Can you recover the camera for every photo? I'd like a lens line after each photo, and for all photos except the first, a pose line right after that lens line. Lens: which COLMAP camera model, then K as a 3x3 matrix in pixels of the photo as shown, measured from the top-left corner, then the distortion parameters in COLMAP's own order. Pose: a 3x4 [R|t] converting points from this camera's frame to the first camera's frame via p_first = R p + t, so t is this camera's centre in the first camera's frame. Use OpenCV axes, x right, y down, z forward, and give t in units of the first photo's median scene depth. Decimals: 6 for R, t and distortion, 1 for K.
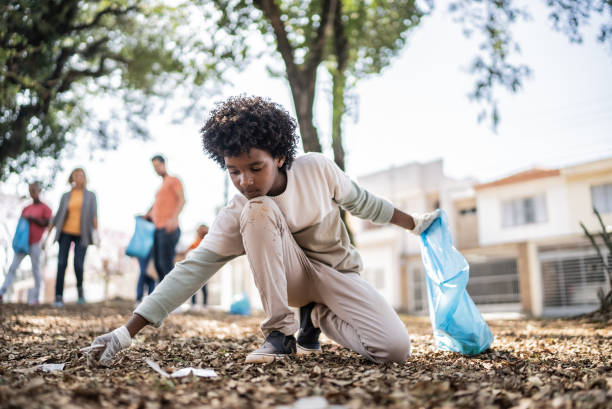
lens RADIAL K [[649.3, 0, 306.0], [0, 649.3, 204.5], [0, 0, 1]] dist [0.002951, 0.257510]
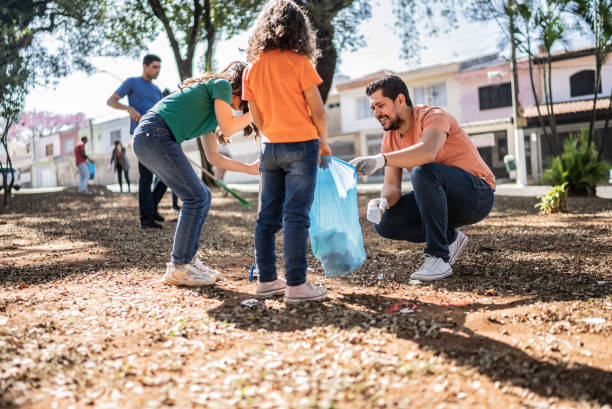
lens RADIAL K [[649.3, 0, 306.0], [0, 649.3, 204.5], [0, 0, 1]] dist [0.002951, 0.257510]
pose [[0.994611, -0.058191, 0.085806, 0.133194], [0.039181, 0.977225, 0.208559, -0.158091], [-0.095988, -0.204074, 0.974238, -0.783327]]
